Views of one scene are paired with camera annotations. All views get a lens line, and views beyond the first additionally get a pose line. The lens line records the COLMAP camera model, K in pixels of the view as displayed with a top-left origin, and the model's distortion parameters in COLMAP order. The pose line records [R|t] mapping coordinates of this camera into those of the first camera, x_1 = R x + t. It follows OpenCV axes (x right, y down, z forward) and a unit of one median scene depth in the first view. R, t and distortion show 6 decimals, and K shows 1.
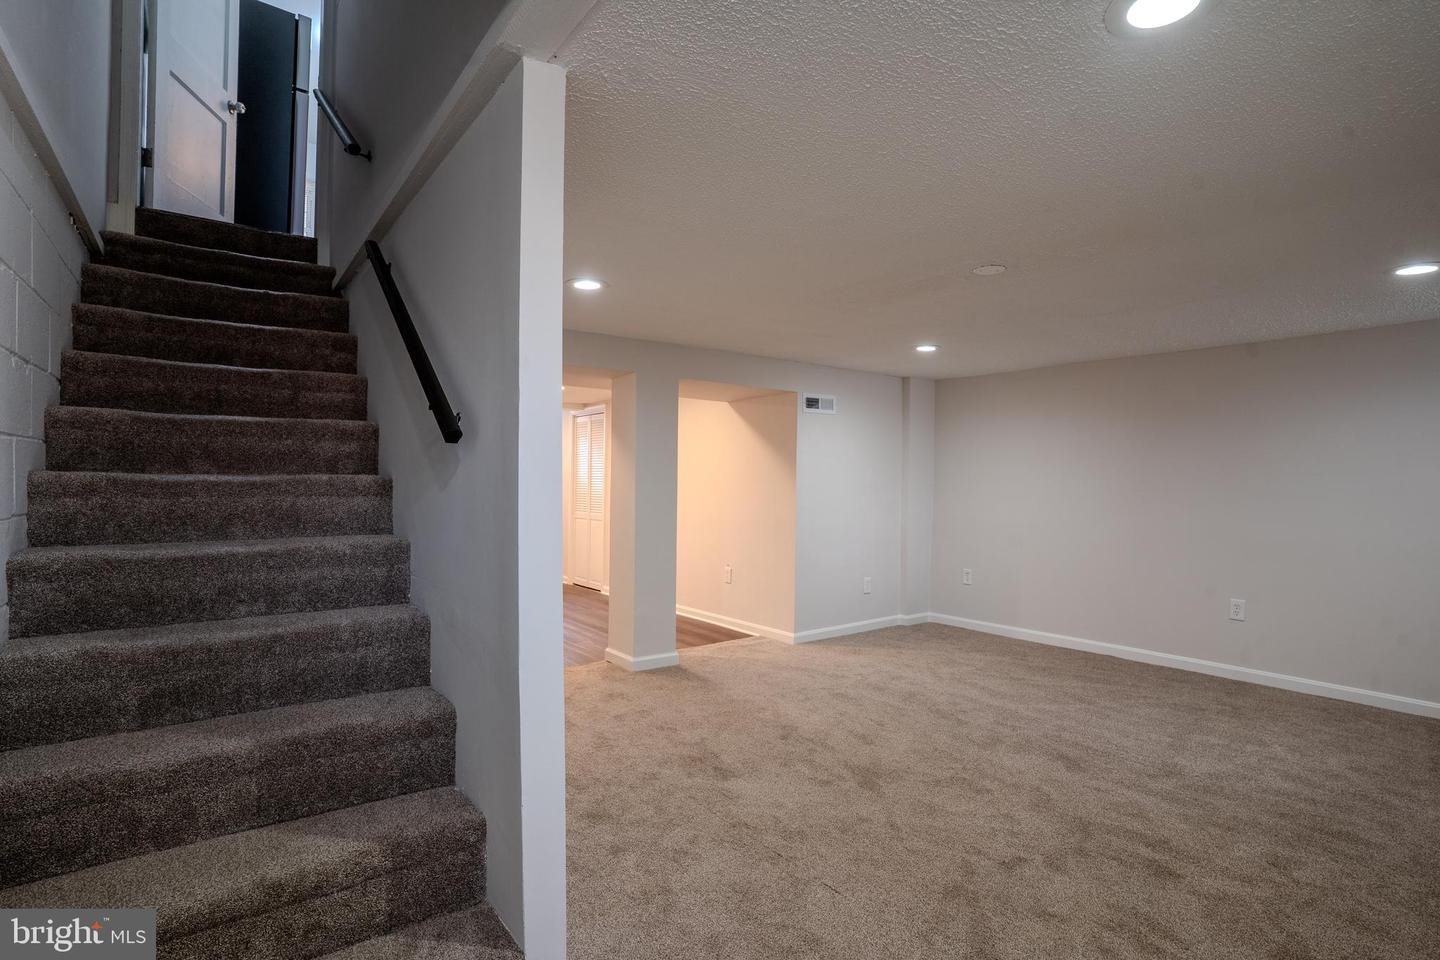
lens RADIAL K [[705.2, 0, 720.0], [0, 705.2, 480.0], [0, 0, 1]] dist [-0.069463, 0.031749]
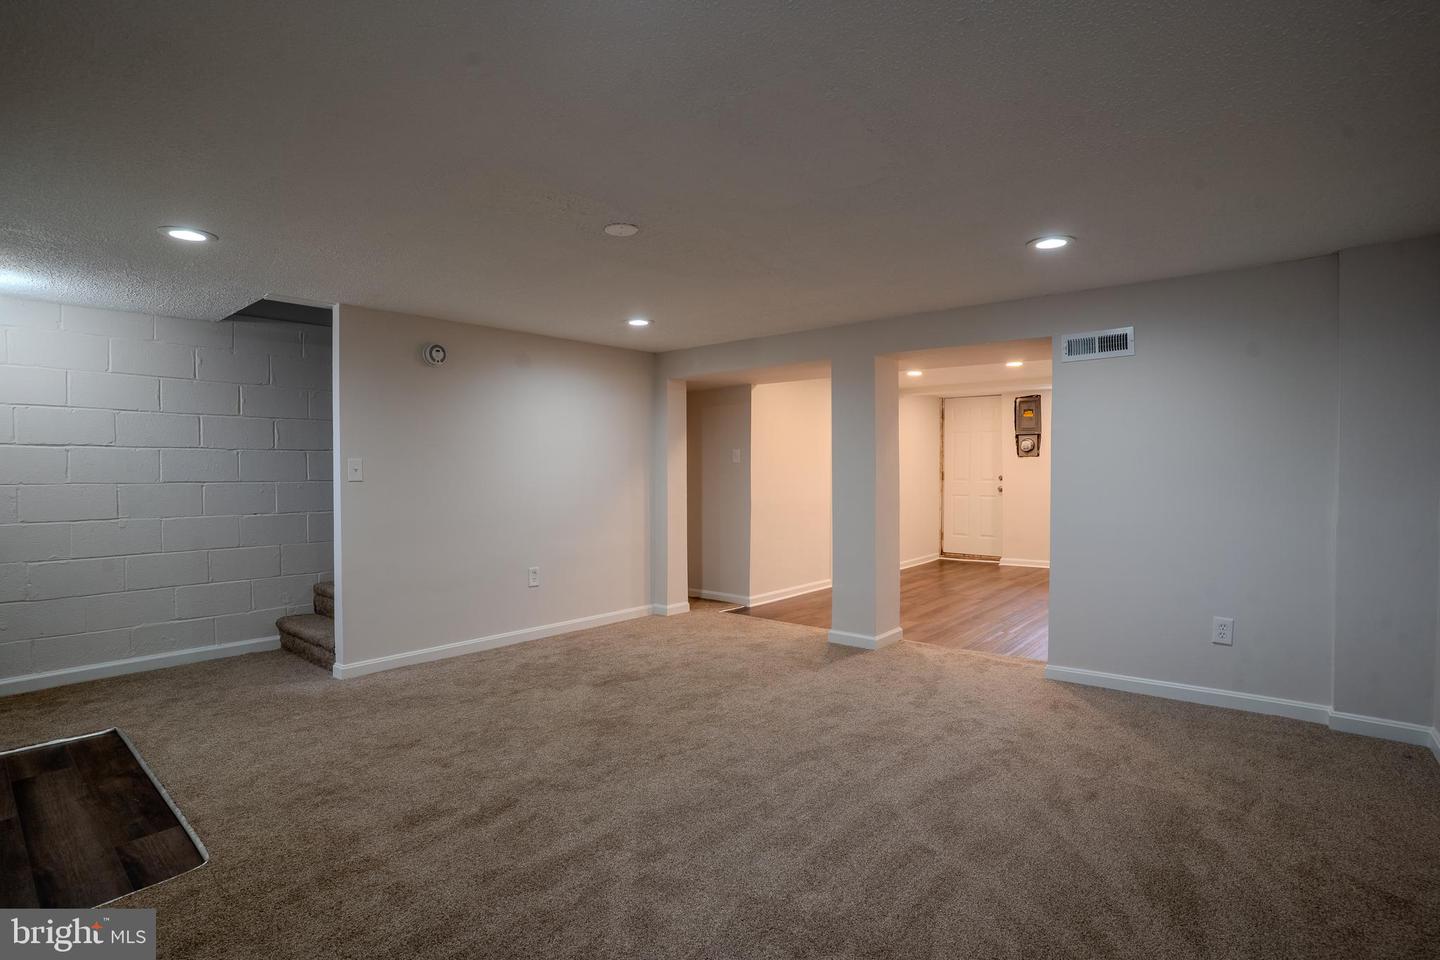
lens RADIAL K [[705.2, 0, 720.0], [0, 705.2, 480.0], [0, 0, 1]] dist [-0.069463, 0.031749]
pose [[0.234540, 0.008726, -0.972067, 1.049874], [0.015105, 0.999806, 0.012620, 0.013152], [0.971989, -0.017643, 0.234363, 0.707766]]
